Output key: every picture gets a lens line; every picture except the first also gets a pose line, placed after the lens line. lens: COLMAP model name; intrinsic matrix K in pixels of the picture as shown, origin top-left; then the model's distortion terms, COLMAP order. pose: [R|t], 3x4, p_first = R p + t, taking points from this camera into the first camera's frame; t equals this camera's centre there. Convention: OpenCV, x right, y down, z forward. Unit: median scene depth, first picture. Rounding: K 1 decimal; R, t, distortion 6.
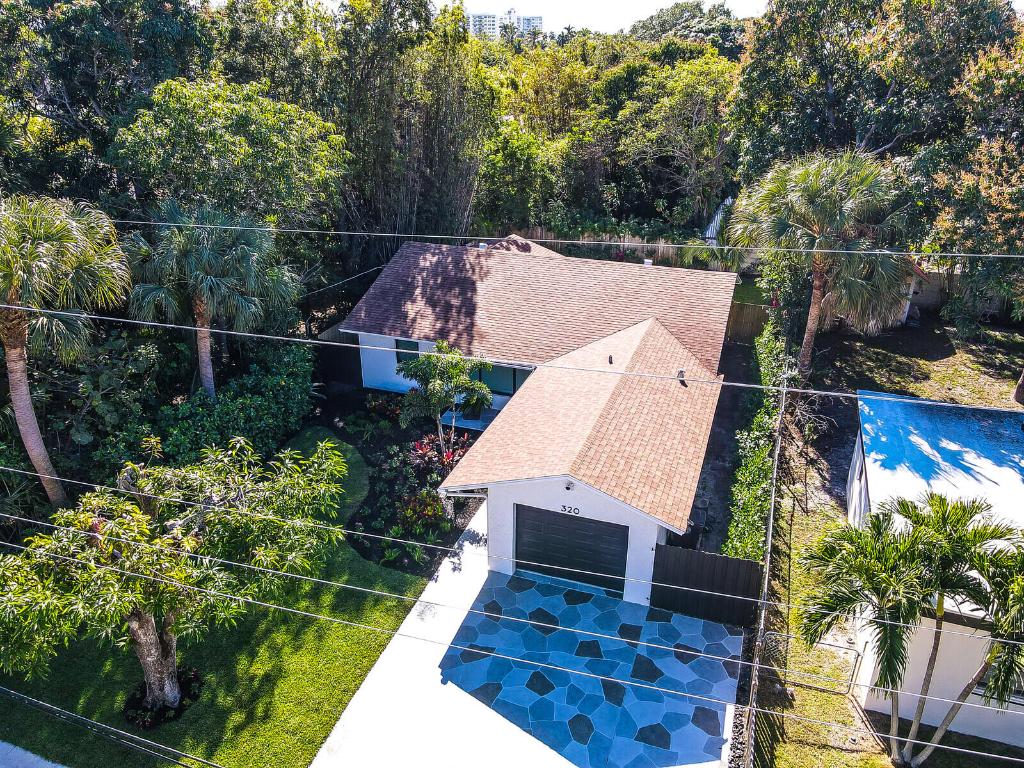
lens RADIAL K [[741.0, 0, 509.4], [0, 741.0, 385.6], [0, 0, 1]] dist [0.008798, 0.004028]
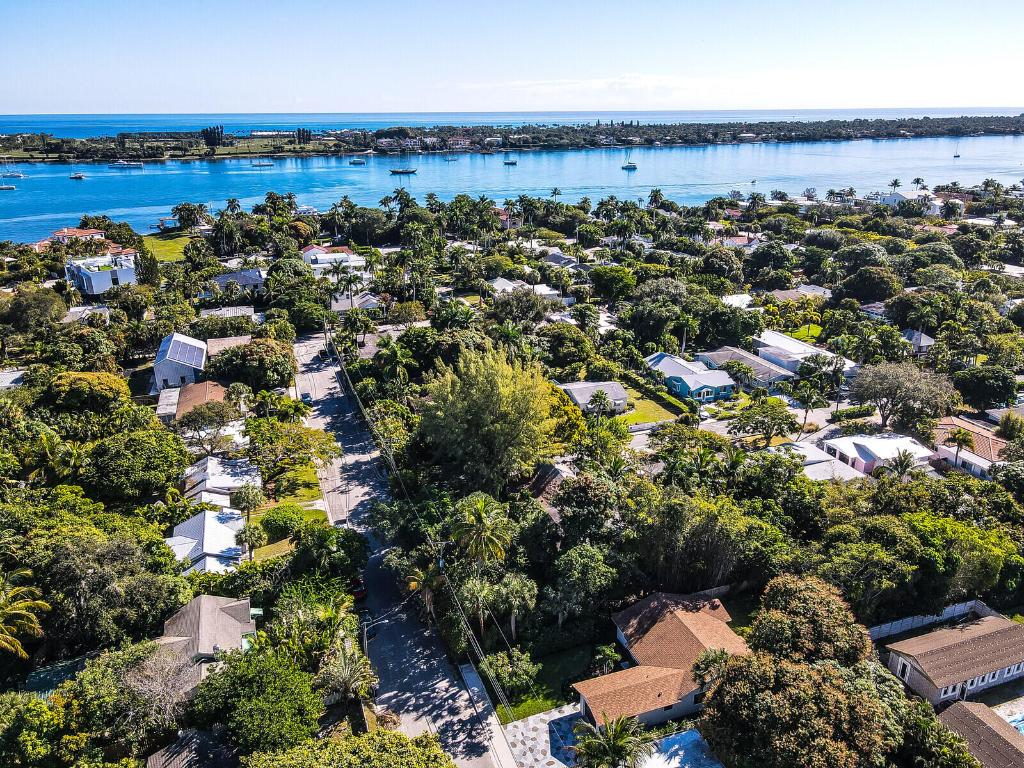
lens RADIAL K [[758.0, 0, 514.7], [0, 758.0, 382.5], [0, 0, 1]] dist [0.004622, 0.026600]
pose [[0.643479, 0.252843, -0.722499, 2.280338], [-0.309603, 0.949190, 0.056434, -1.564421], [0.700058, 0.187374, 0.689065, -2.390680]]
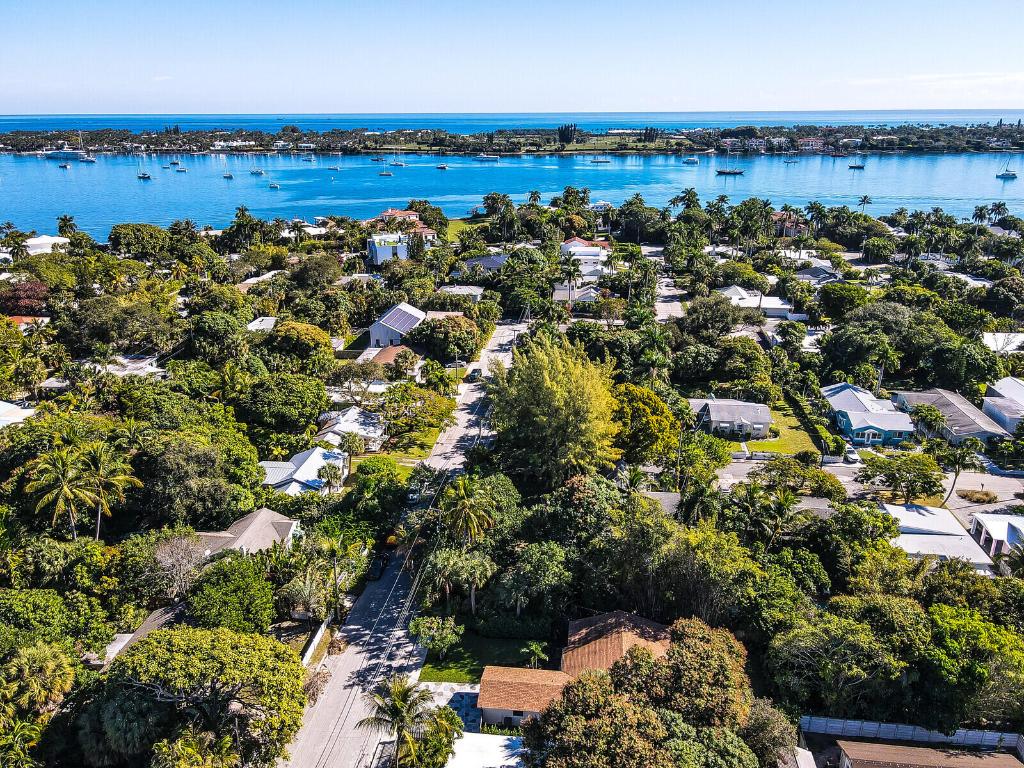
lens RADIAL K [[758.0, 0, 514.7], [0, 758.0, 382.5], [0, 0, 1]] dist [0.004622, 0.026600]
pose [[0.235406, 0.325422, -0.915797, 3.358240], [-0.399091, 0.891537, 0.214214, -2.280440], [0.886177, 0.315059, 0.339746, -0.834196]]
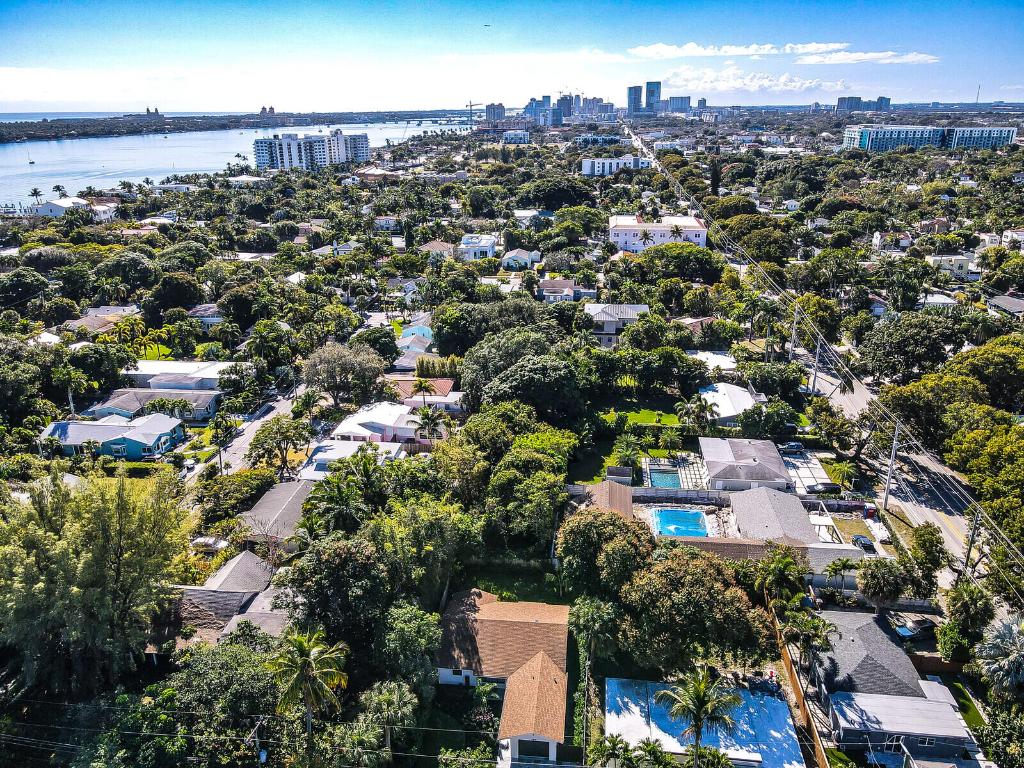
lens RADIAL K [[758.0, 0, 514.7], [0, 758.0, 382.5], [0, 0, 1]] dist [0.004622, 0.026600]
pose [[0.971276, -0.096230, 0.217629, -0.657797], [0.112652, 0.991550, -0.064326, -1.362157], [-0.209600, 0.086995, 0.973909, -2.837889]]
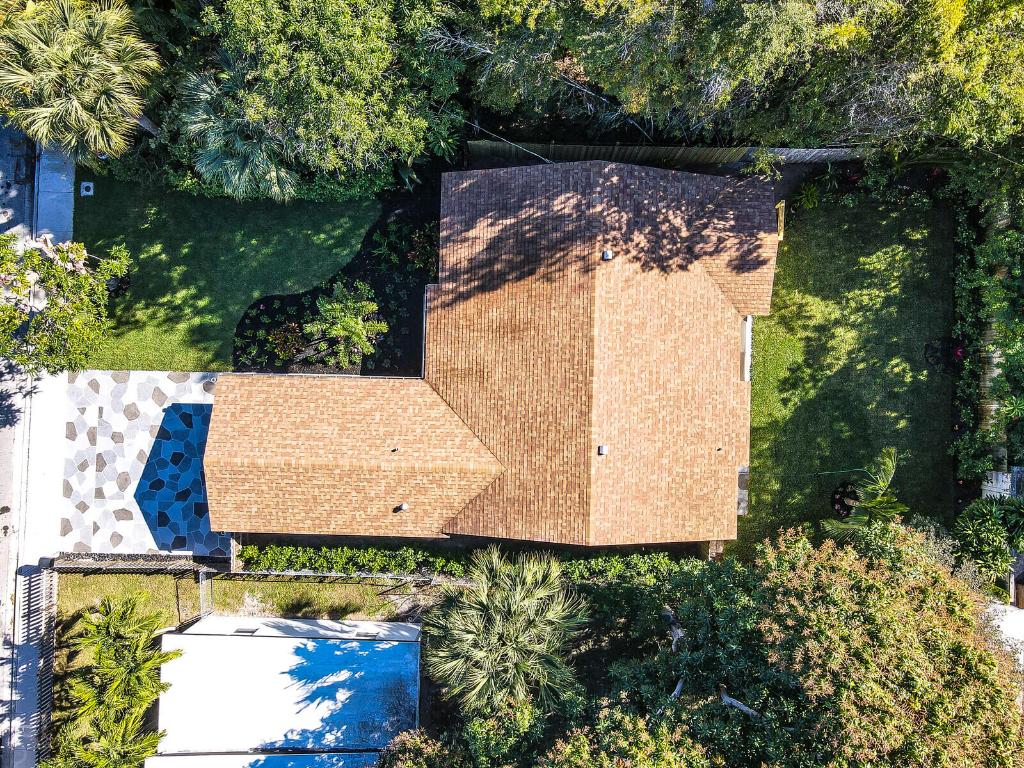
lens RADIAL K [[758.0, 0, 514.7], [0, 758.0, 382.5], [0, 0, 1]] dist [0.004622, 0.026600]
pose [[0.316054, 0.948647, -0.013396, 0.136741], [-0.394346, 0.144198, 0.907578, -1.534619], [0.862903, -0.281561, 0.419669, 0.852584]]
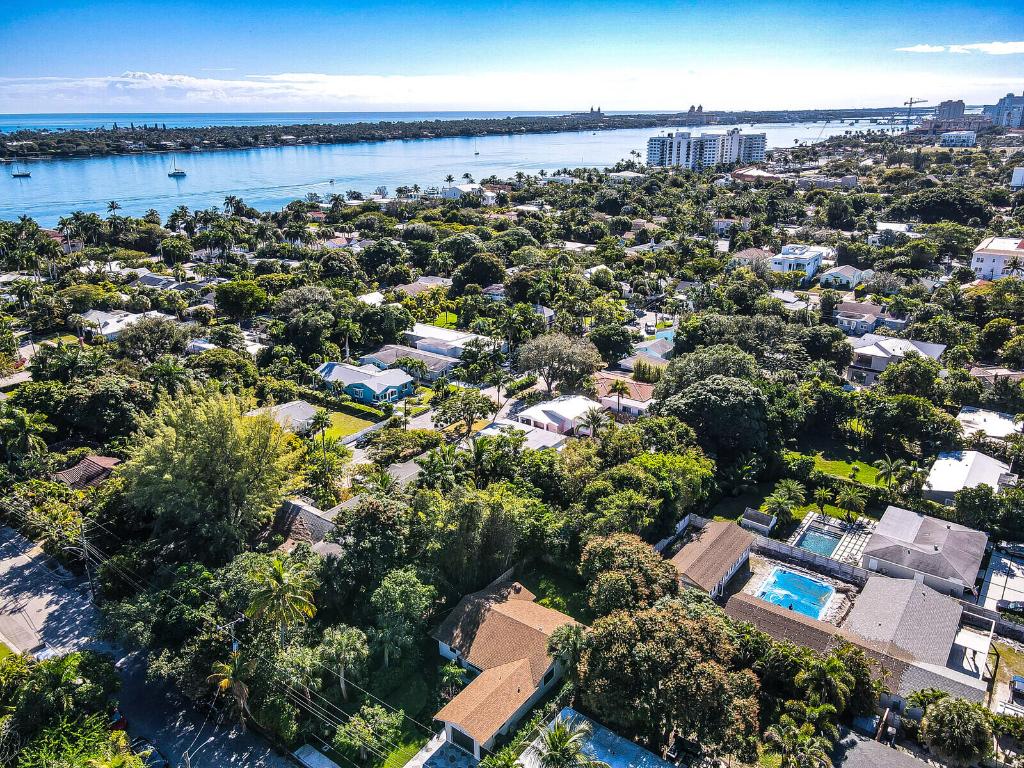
lens RADIAL K [[758.0, 0, 514.7], [0, 758.0, 382.5], [0, 0, 1]] dist [0.004622, 0.026600]
pose [[0.956917, 0.087325, -0.276918, 1.244735], [-0.108905, 0.992022, -0.063499, -1.373302], [0.269163, 0.090921, 0.958793, -2.805413]]
